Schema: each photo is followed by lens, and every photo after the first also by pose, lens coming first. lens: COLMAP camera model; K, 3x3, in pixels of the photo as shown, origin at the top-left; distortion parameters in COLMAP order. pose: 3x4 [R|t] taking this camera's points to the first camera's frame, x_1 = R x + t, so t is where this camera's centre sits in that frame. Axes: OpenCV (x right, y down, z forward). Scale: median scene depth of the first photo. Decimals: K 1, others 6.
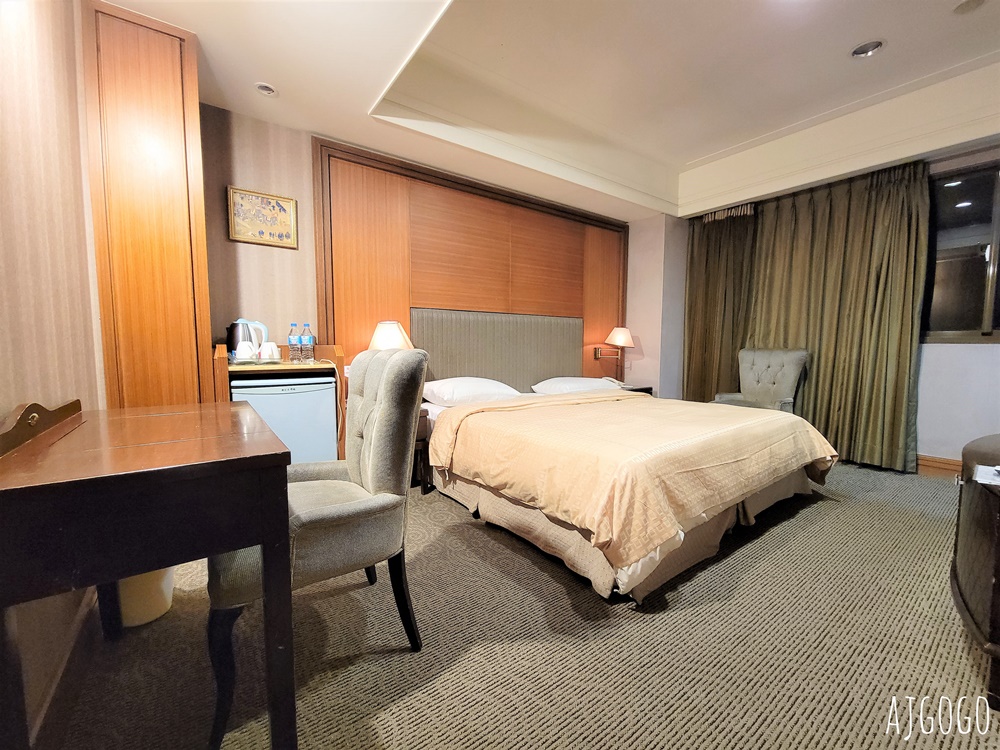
lens RADIAL K [[408.3, 0, 503.3], [0, 408.3, 378.3], [0, 0, 1]] dist [0.003616, -0.002735]
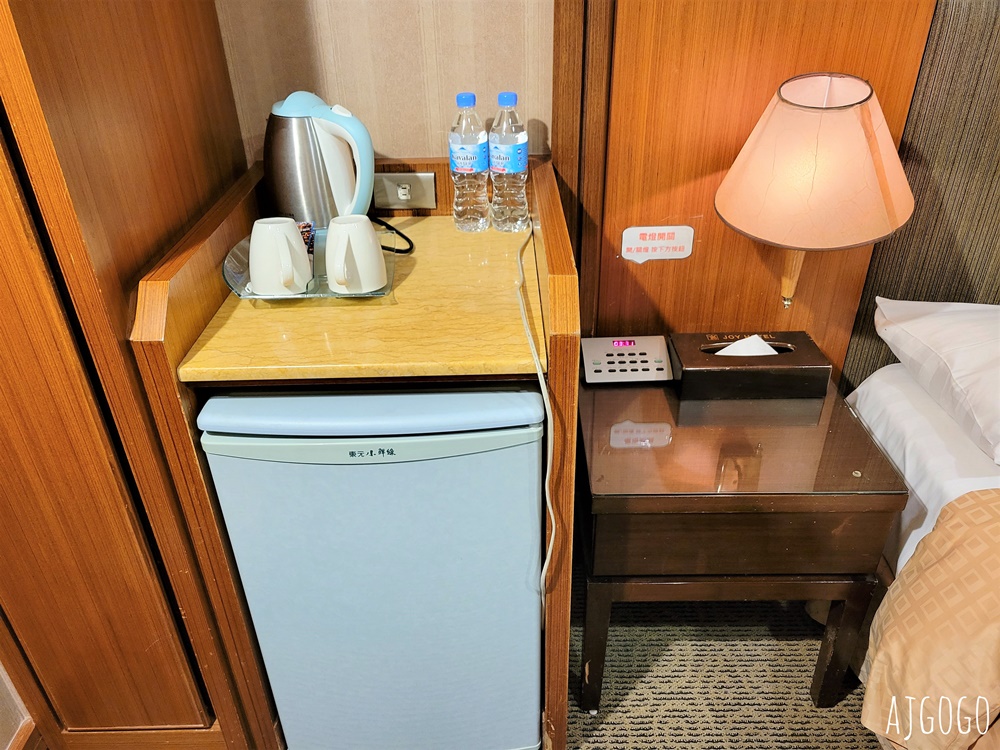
lens RADIAL K [[761.4, 0, 499.8], [0, 761.4, 370.5], [0, 0, 1]] dist [0.046625, -0.029082]
pose [[0.806422, 0.290685, -0.514962, -0.166576], [-0.024971, 0.886801, 0.461477, -0.201442], [0.590813, -0.359286, 0.722394, 0.551311]]
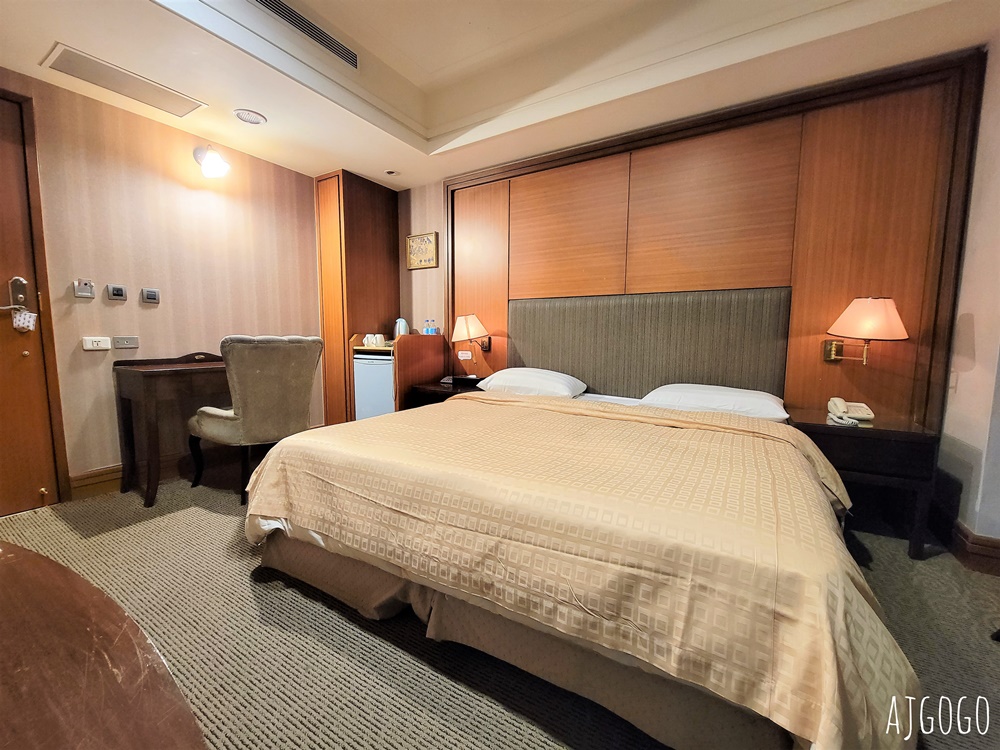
lens RADIAL K [[408.3, 0, 506.1], [0, 408.3, 379.0], [0, 0, 1]] dist [0.003616, -0.002735]
pose [[0.379371, 0.096586, -0.920189, 0.922048], [-0.079040, 0.994284, 0.071777, -0.049678], [0.921862, 0.045501, 0.384837, 0.686451]]
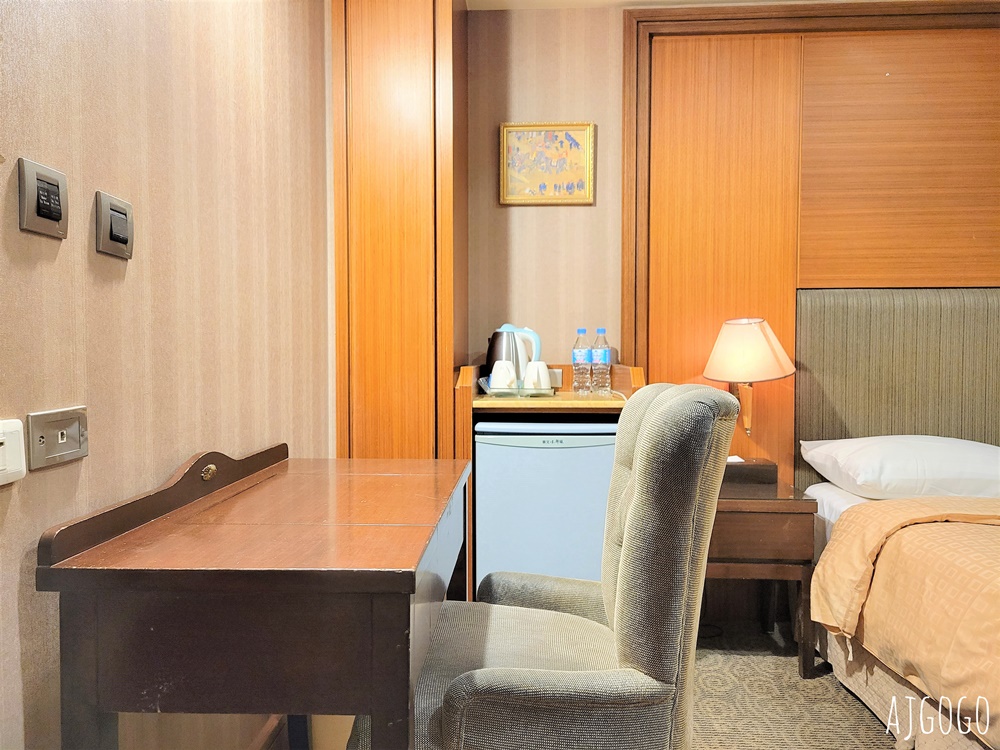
lens RADIAL K [[761.4, 0, 497.9], [0, 761.4, 371.1], [0, 0, 1]] dist [0.046625, -0.029082]
pose [[0.782180, 0.015323, -0.622864, 0.084663], [-0.048471, 0.998164, -0.036314, -0.025053], [0.621164, 0.058595, 0.781487, 0.052365]]
